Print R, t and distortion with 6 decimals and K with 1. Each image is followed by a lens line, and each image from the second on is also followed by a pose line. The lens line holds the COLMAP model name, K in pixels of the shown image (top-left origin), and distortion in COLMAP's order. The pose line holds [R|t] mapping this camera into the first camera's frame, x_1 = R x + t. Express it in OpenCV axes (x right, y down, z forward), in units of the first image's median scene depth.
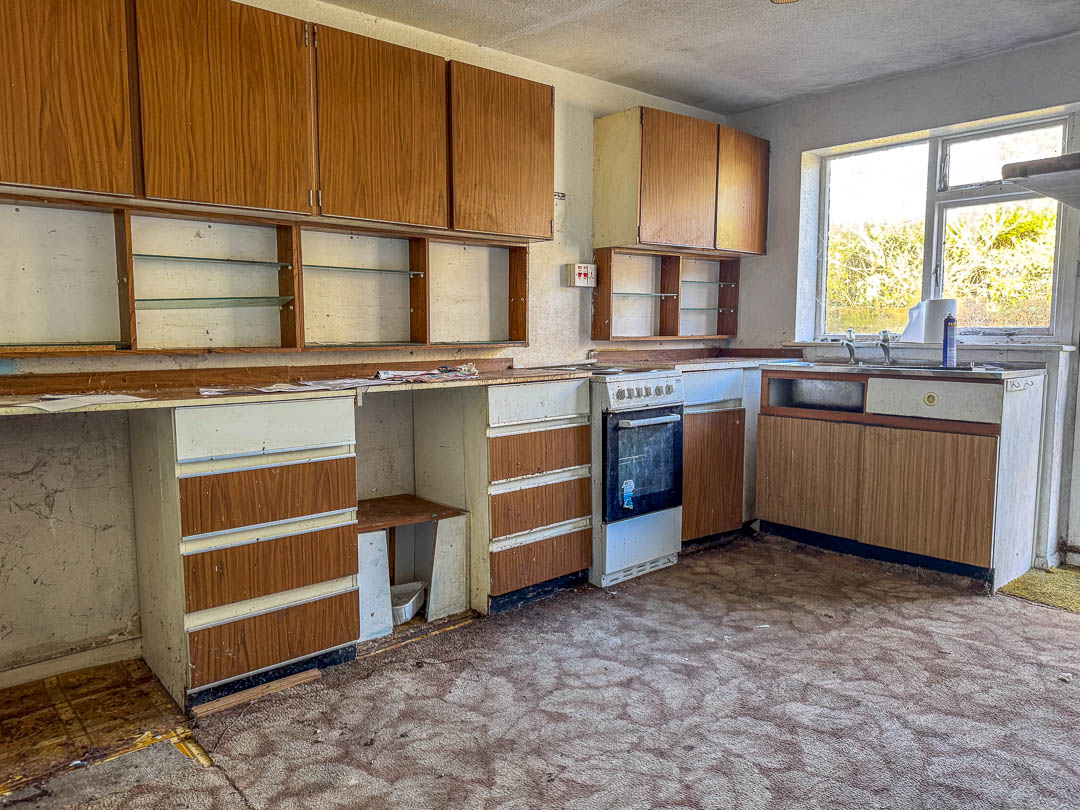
lens RADIAL K [[771.4, 0, 540.0], [0, 771.4, 405.0], [0, 0, 1]] dist [0.042502, -0.055387]
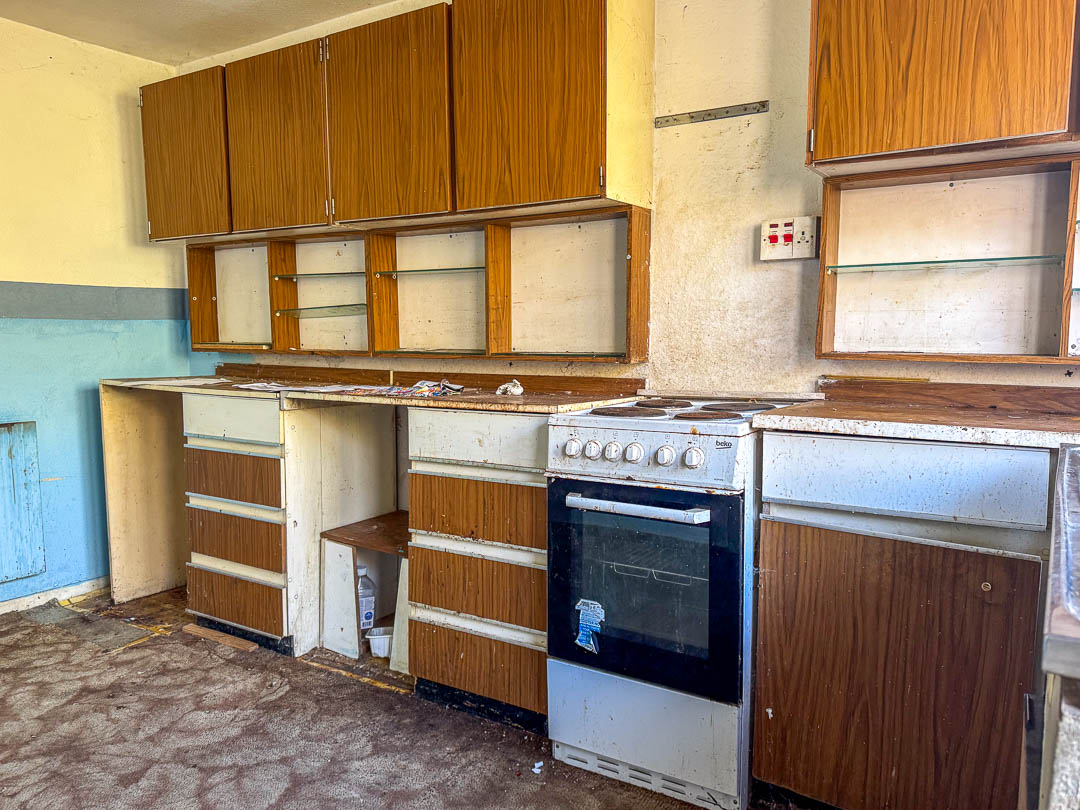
lens RADIAL K [[827.8, 0, 540.0], [0, 827.8, 405.0], [0, 0, 1]] dist [0.047320, -0.034709]
pose [[0.248302, 0.088265, -0.964653, 0.847317], [-0.096885, 0.993109, 0.065931, -0.103344], [0.963825, 0.077090, 0.255143, 0.980004]]
